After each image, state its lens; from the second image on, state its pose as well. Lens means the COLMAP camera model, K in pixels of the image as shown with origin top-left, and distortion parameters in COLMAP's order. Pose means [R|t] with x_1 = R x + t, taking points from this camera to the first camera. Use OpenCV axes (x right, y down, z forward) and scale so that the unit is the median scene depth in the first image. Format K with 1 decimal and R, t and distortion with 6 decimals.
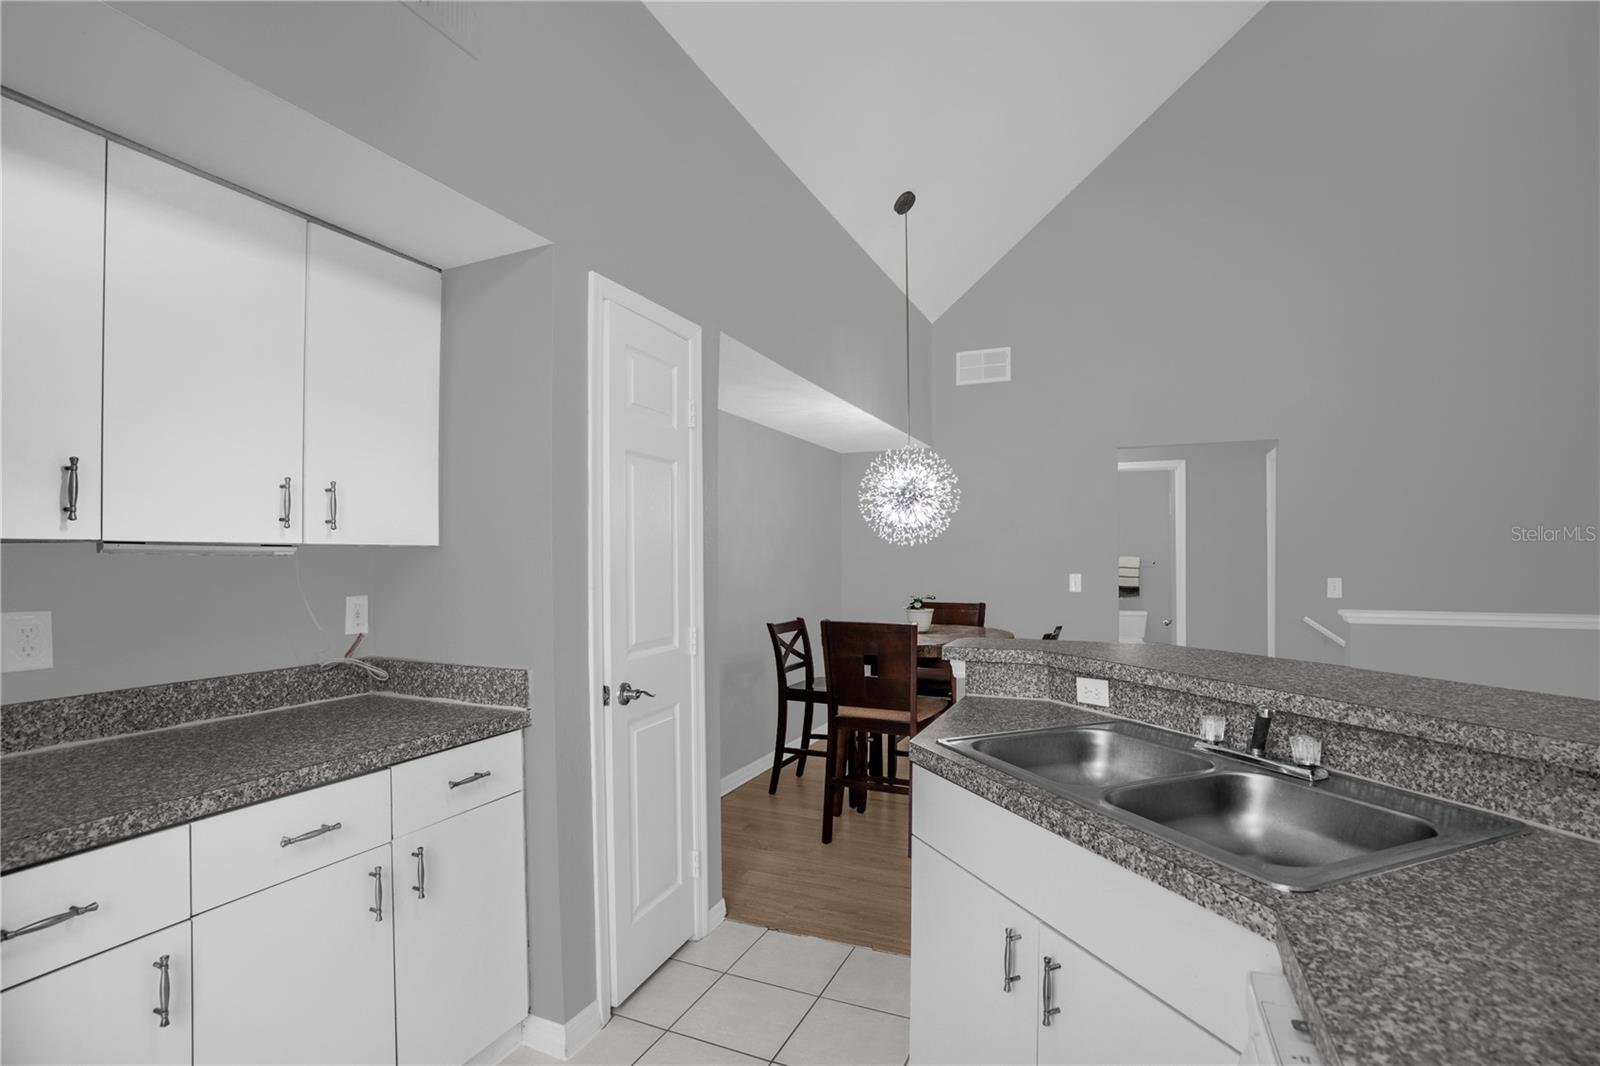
lens RADIAL K [[750.0, 0, 805.2], [0, 750.0, 541.0], [0, 0, 1]] dist [-0.078733, 0.029183]
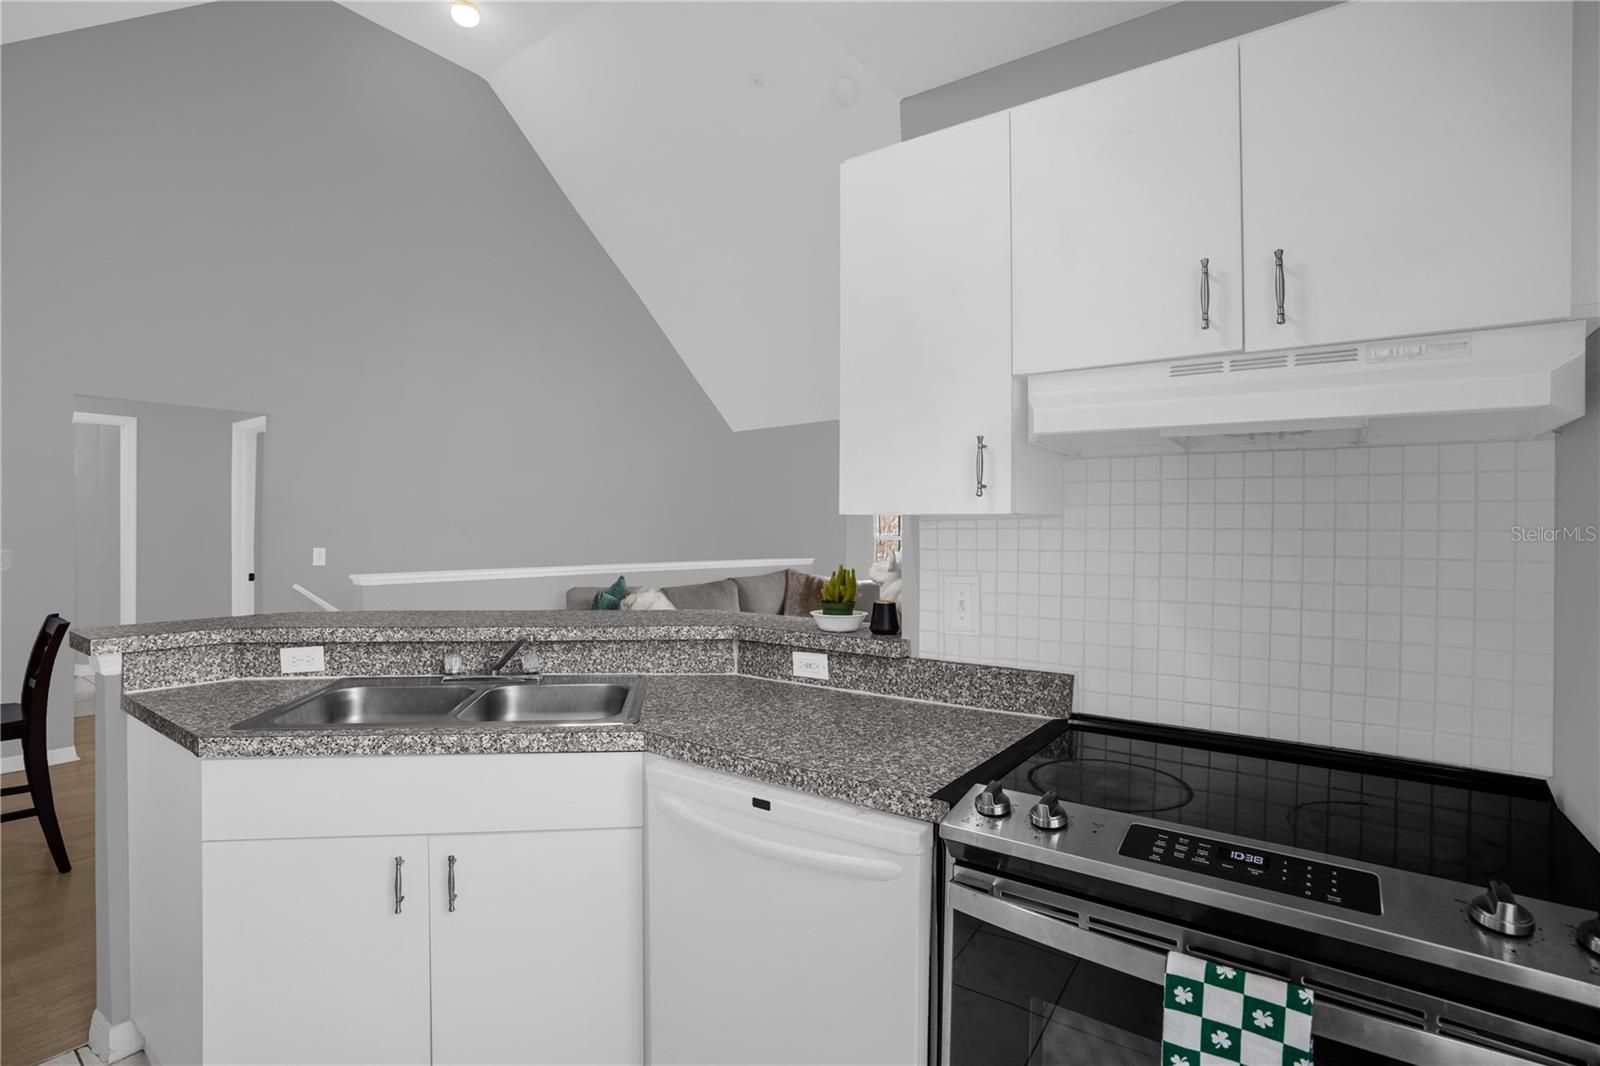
lens RADIAL K [[750.0, 0, 805.2], [0, 750.0, 541.0], [0, 0, 1]] dist [-0.078733, 0.029183]
pose [[0.201057, -0.010716, 0.979521, -0.470902], [-0.028727, 0.999446, 0.016830, 0.000867], [-0.979158, -0.031523, 0.200638, 0.114961]]
